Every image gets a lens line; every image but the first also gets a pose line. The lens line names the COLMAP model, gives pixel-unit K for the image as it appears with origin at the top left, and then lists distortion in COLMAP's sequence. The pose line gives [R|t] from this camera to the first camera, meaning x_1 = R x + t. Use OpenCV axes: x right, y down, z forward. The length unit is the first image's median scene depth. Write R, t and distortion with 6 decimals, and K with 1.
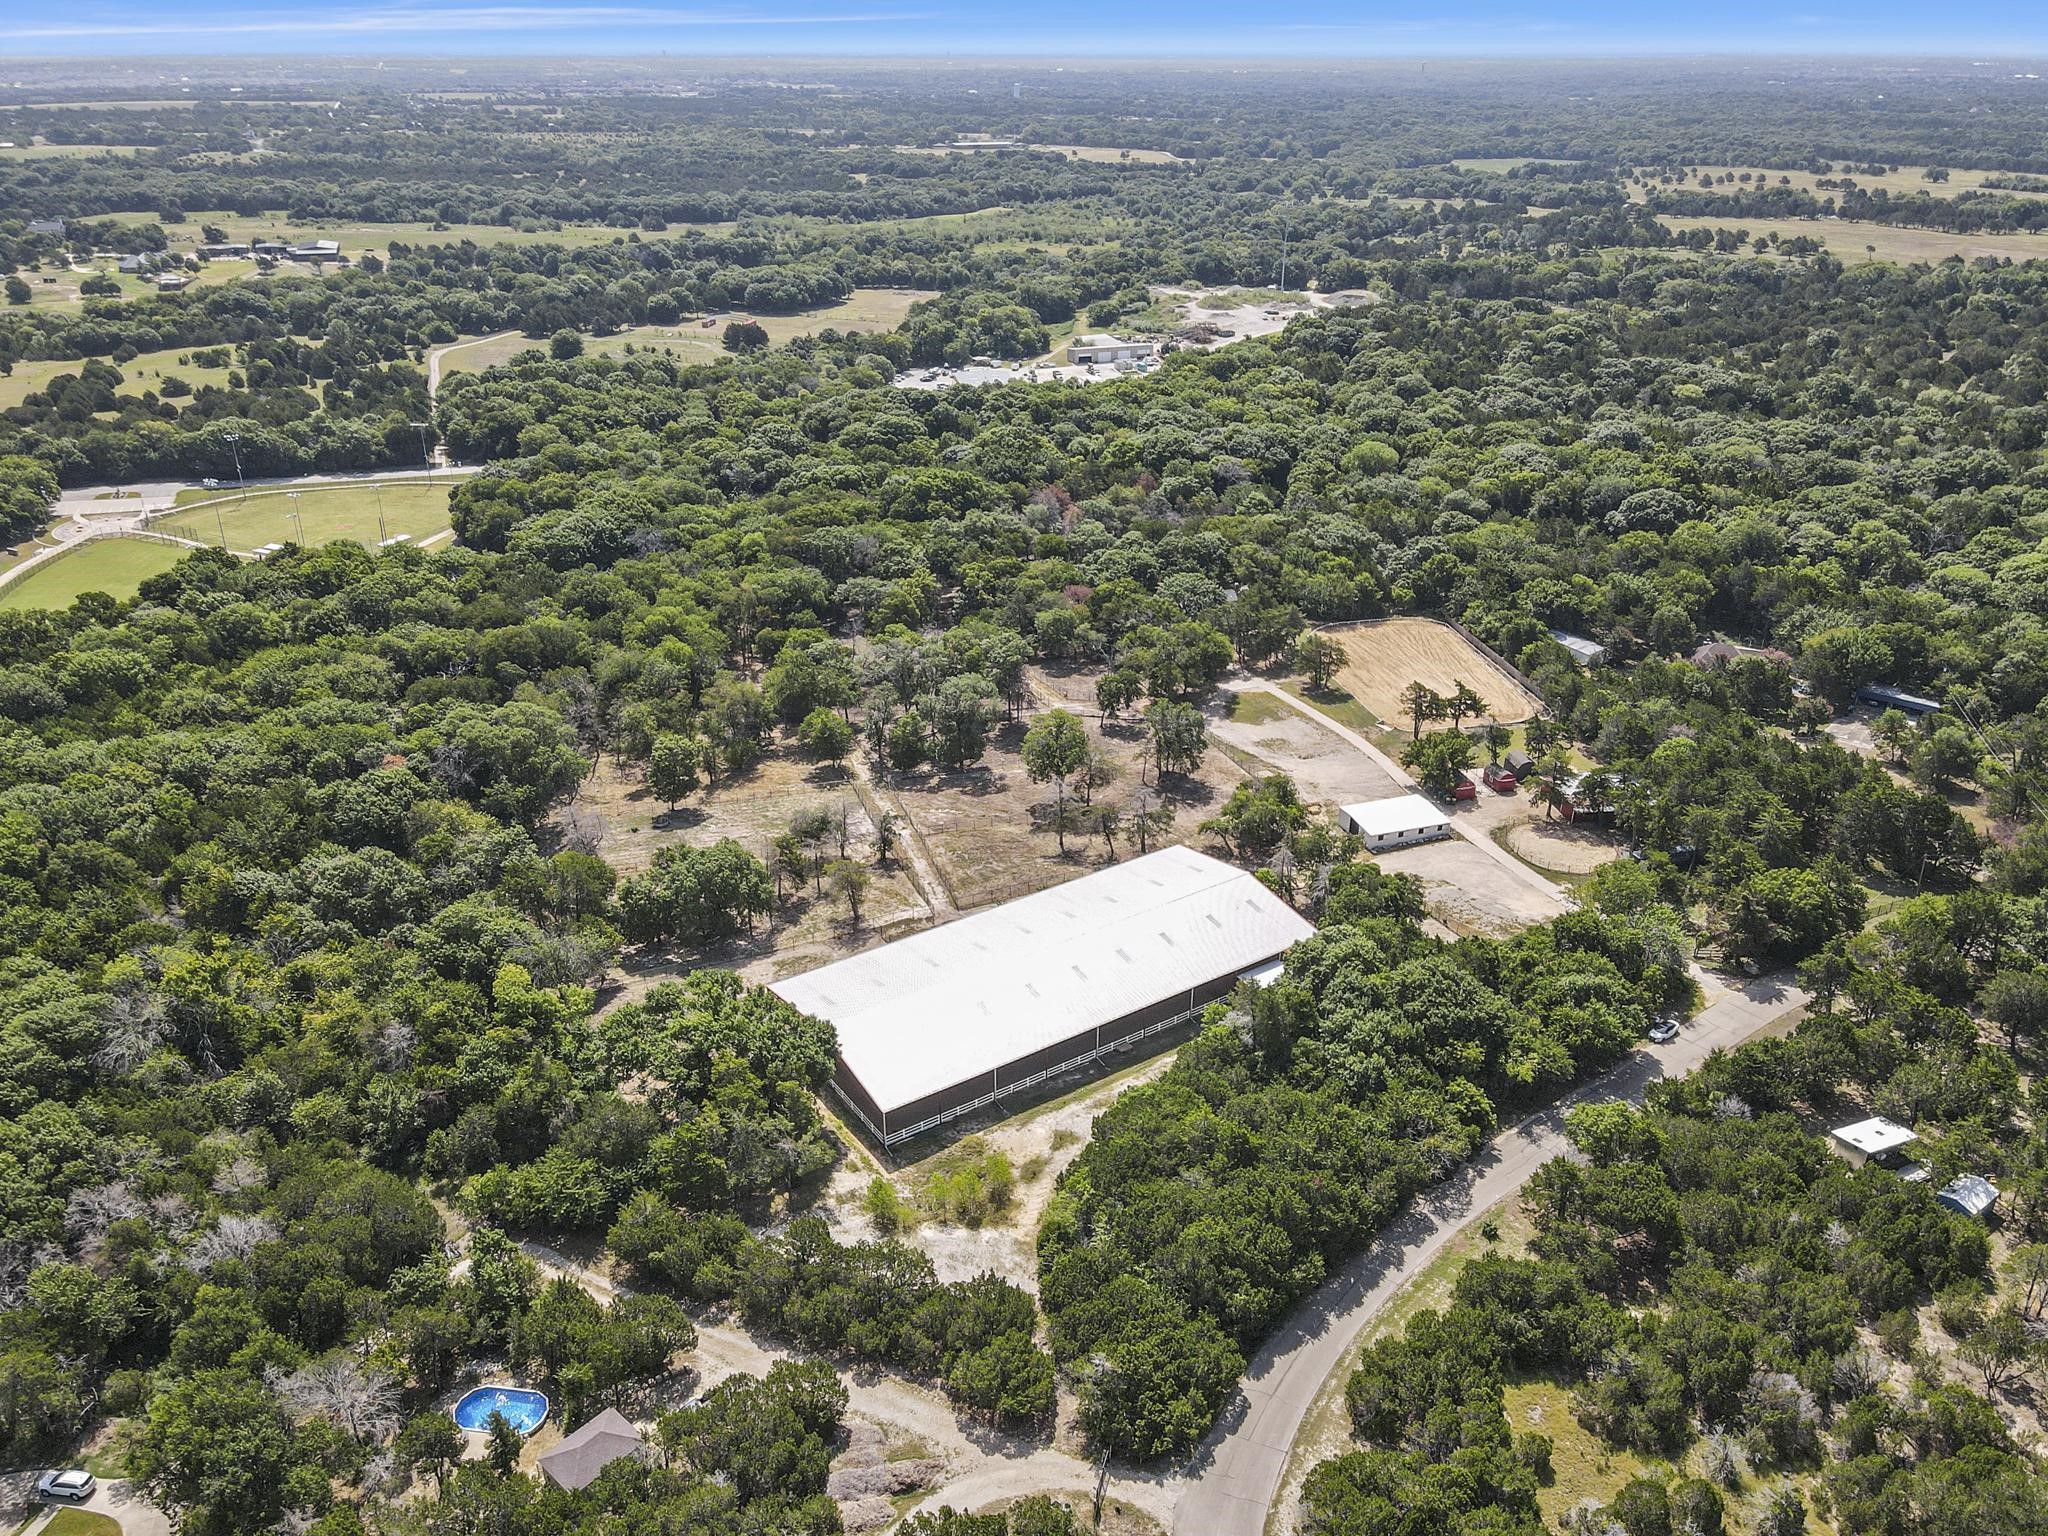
lens RADIAL K [[1525.3, 0, 1024.0], [0, 1525.3, 768.0], [0, 0, 1]] dist [0.052307, -0.041665]
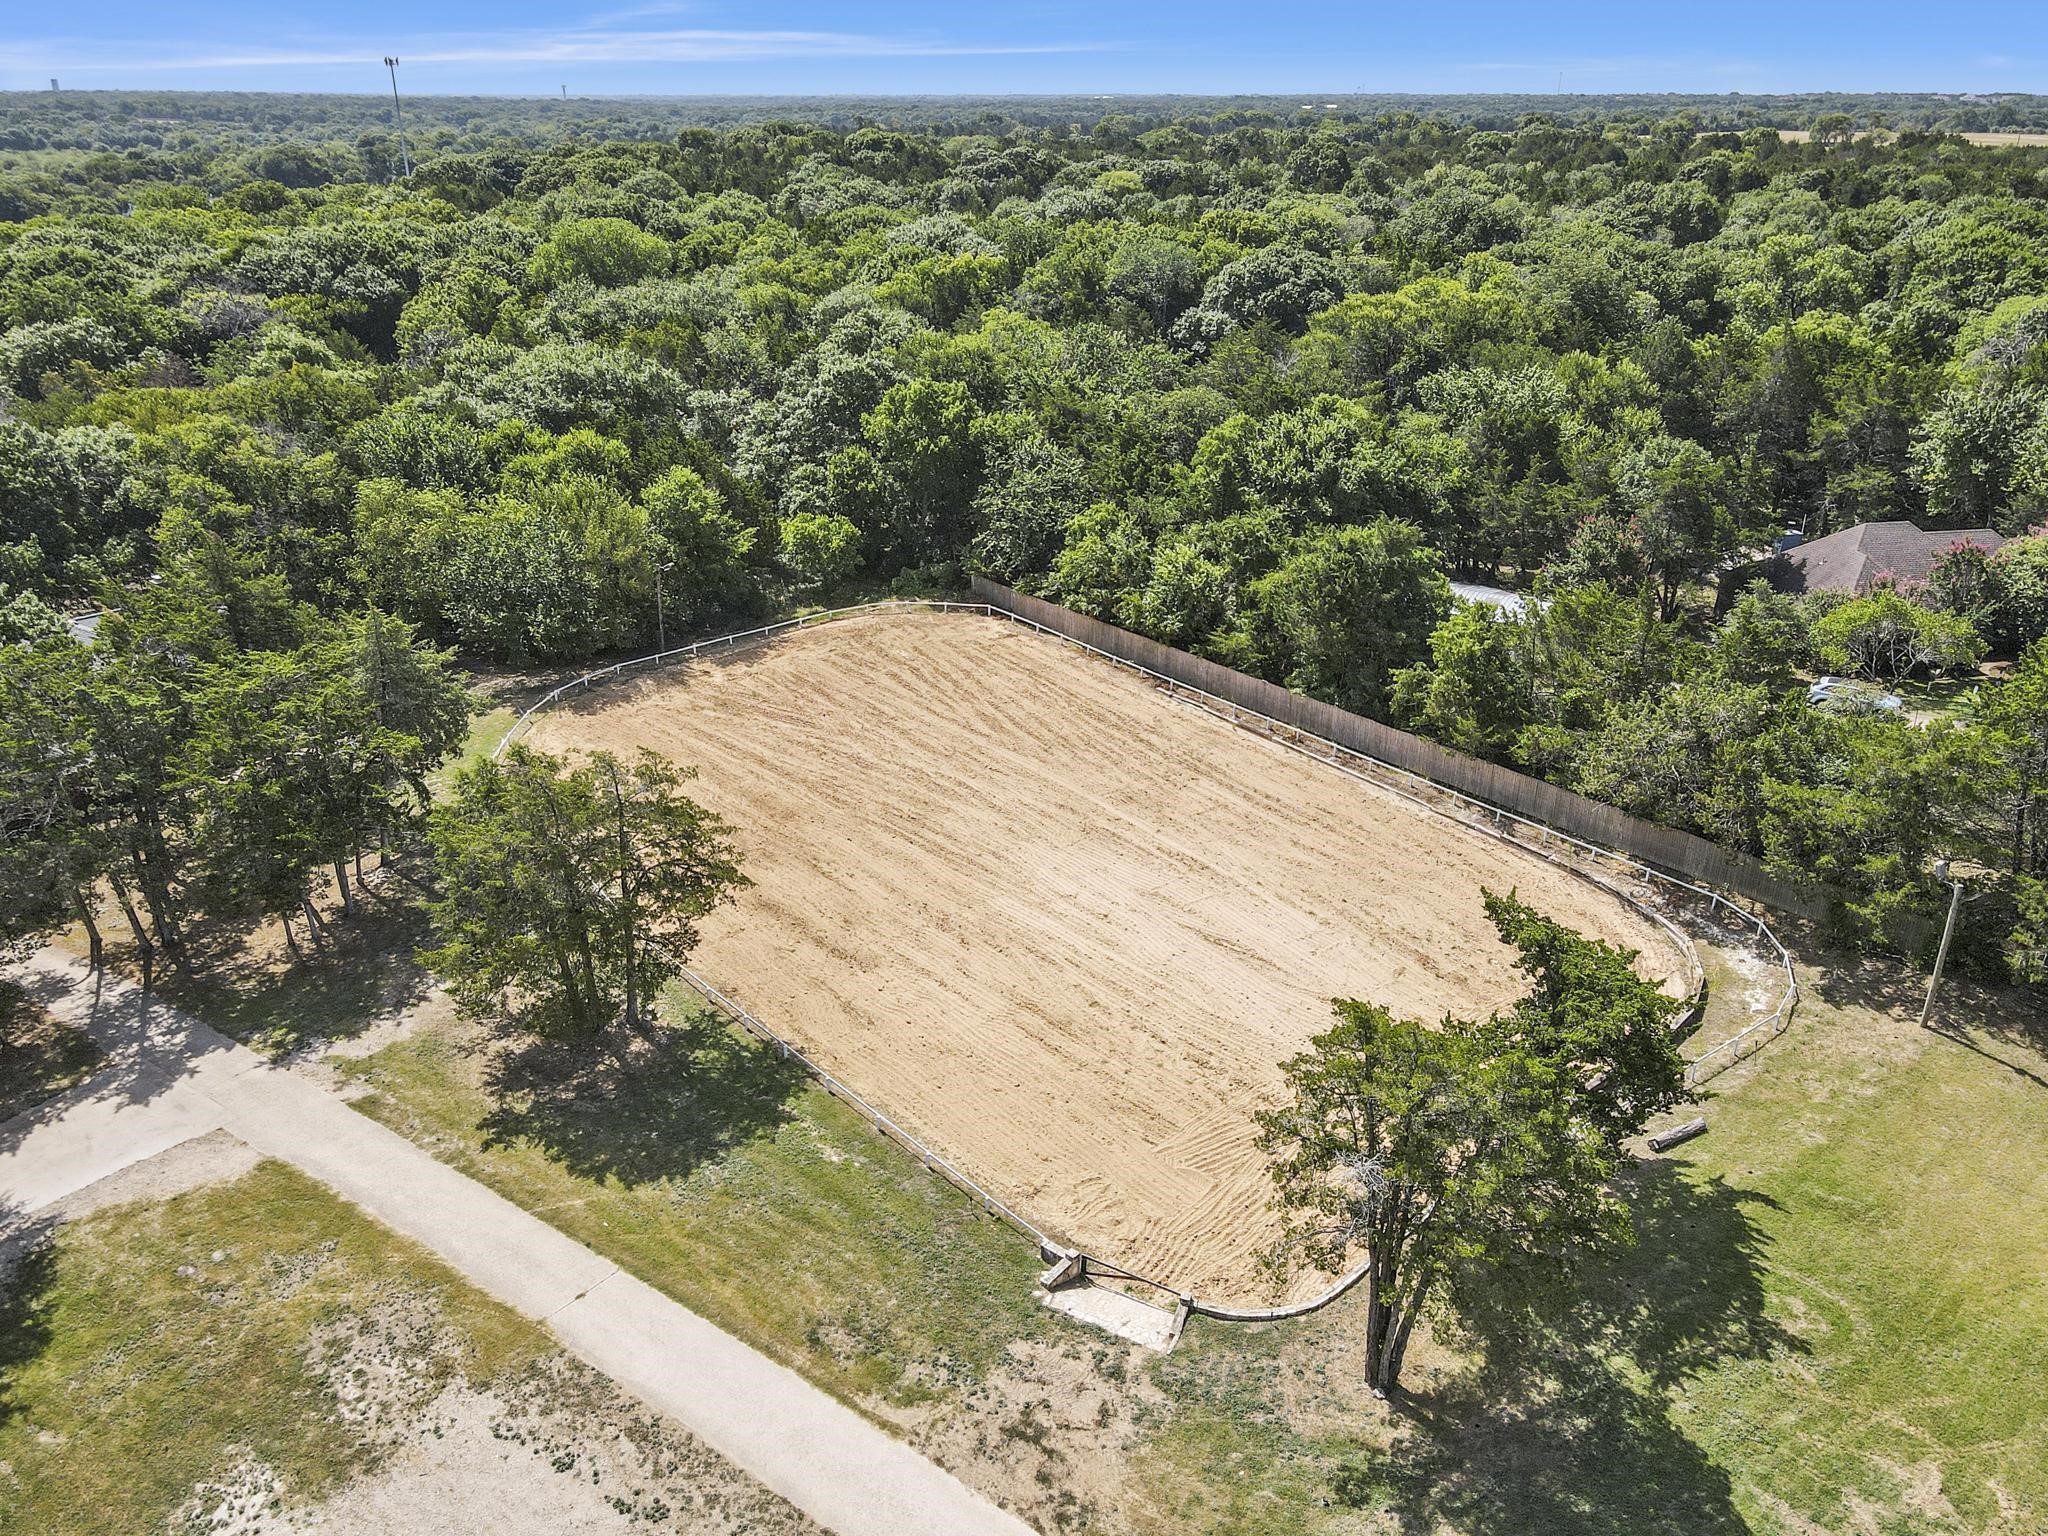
lens RADIAL K [[1525.3, 0, 1024.0], [0, 1525.3, 768.0], [0, 0, 1]] dist [0.052307, -0.041665]
pose [[0.877833, -0.195154, 0.437406, 0.147885], [0.206586, 0.978185, 0.021830, -0.068991], [-0.432124, 0.071199, 0.898999, 0.733777]]
